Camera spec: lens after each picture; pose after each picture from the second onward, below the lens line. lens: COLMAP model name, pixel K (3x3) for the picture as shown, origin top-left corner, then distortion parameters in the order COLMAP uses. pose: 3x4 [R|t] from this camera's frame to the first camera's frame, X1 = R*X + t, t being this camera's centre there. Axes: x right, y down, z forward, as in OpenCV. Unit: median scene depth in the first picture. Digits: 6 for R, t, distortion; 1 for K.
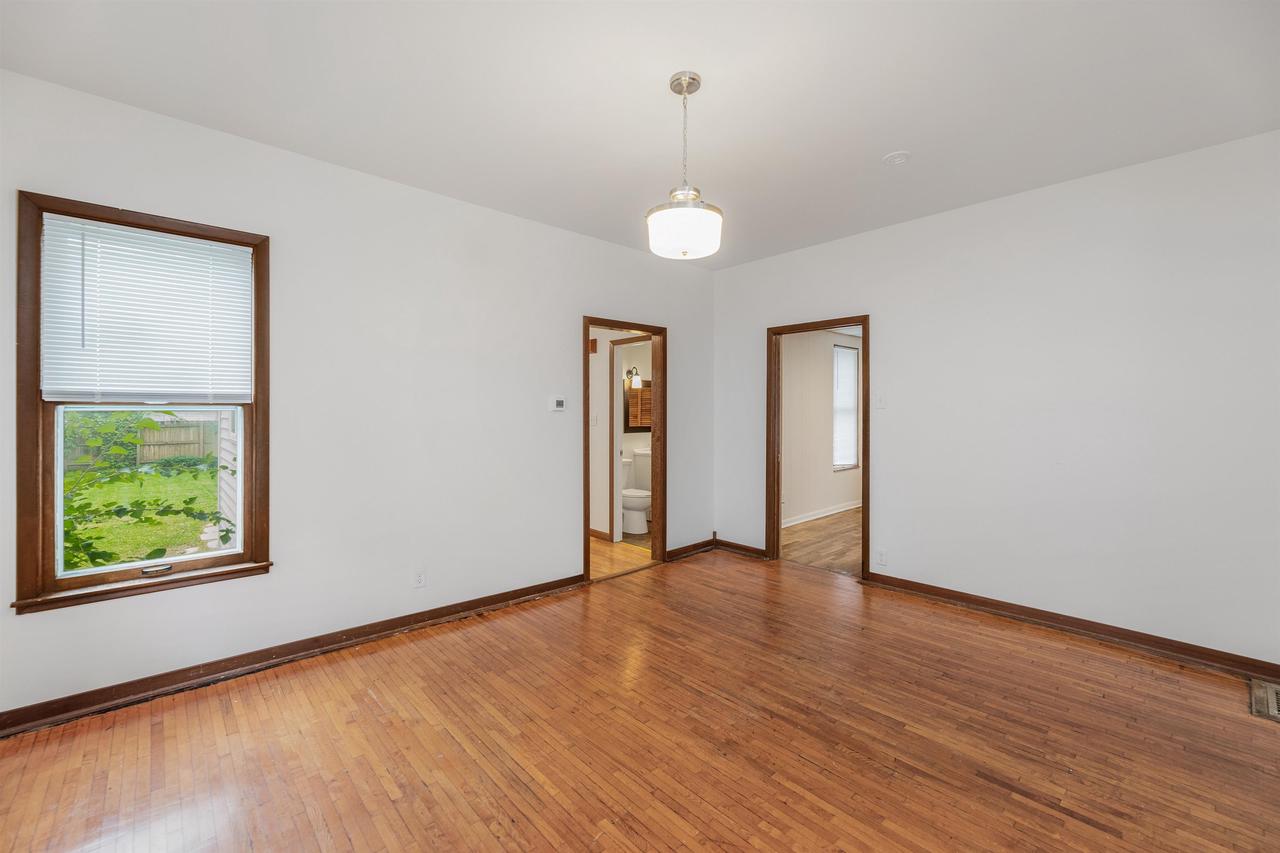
lens RADIAL K [[535.5, 0, 626.3], [0, 535.5, 415.6], [0, 0, 1]] dist [-0.000777, 0.000117]
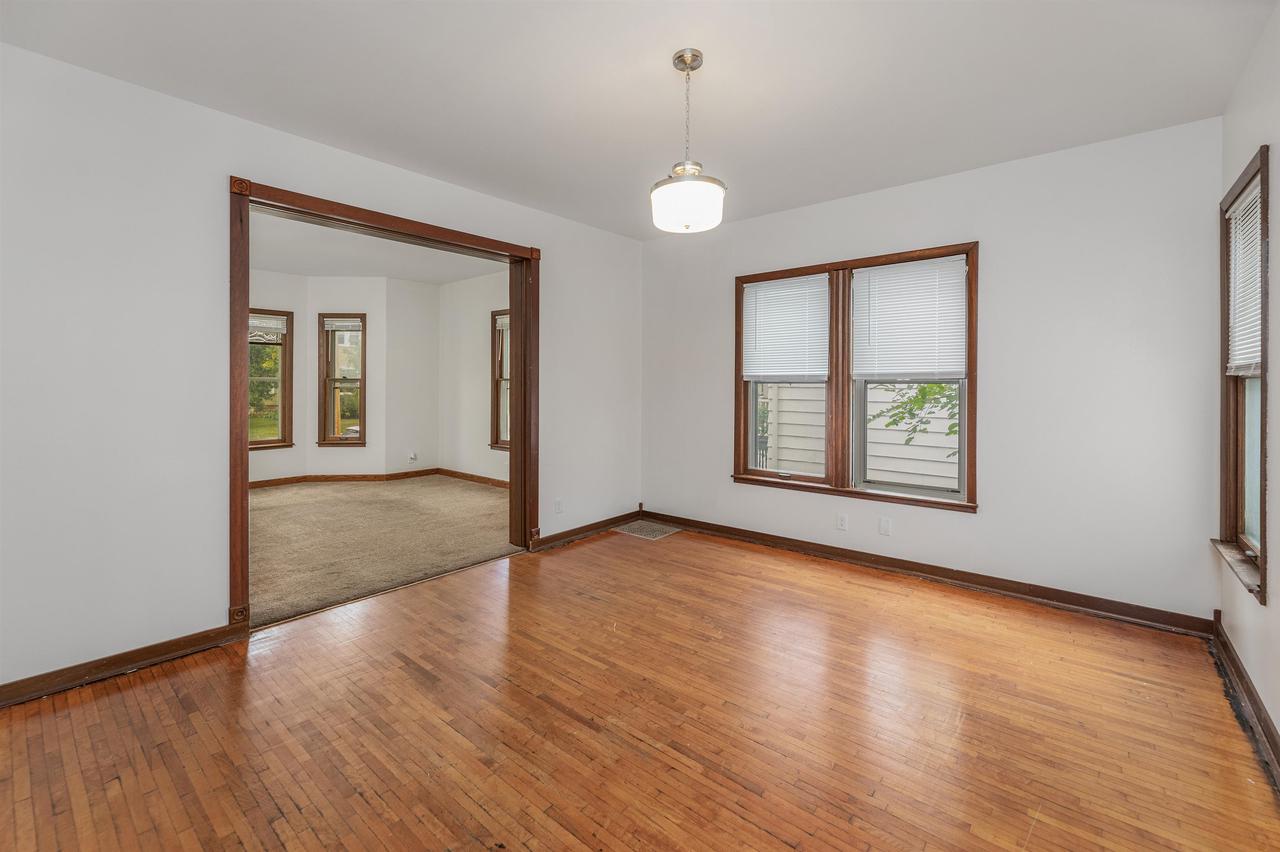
lens RADIAL K [[535.5, 0, 634.6], [0, 535.5, 380.5], [0, 0, 1]] dist [-0.000777, 0.000117]
pose [[-0.989057, -0.005593, -0.147425, 0.333904], [-0.006024, 0.999979, 0.002476, -0.007992], [0.147408, 0.003337, -0.989070, 1.879518]]
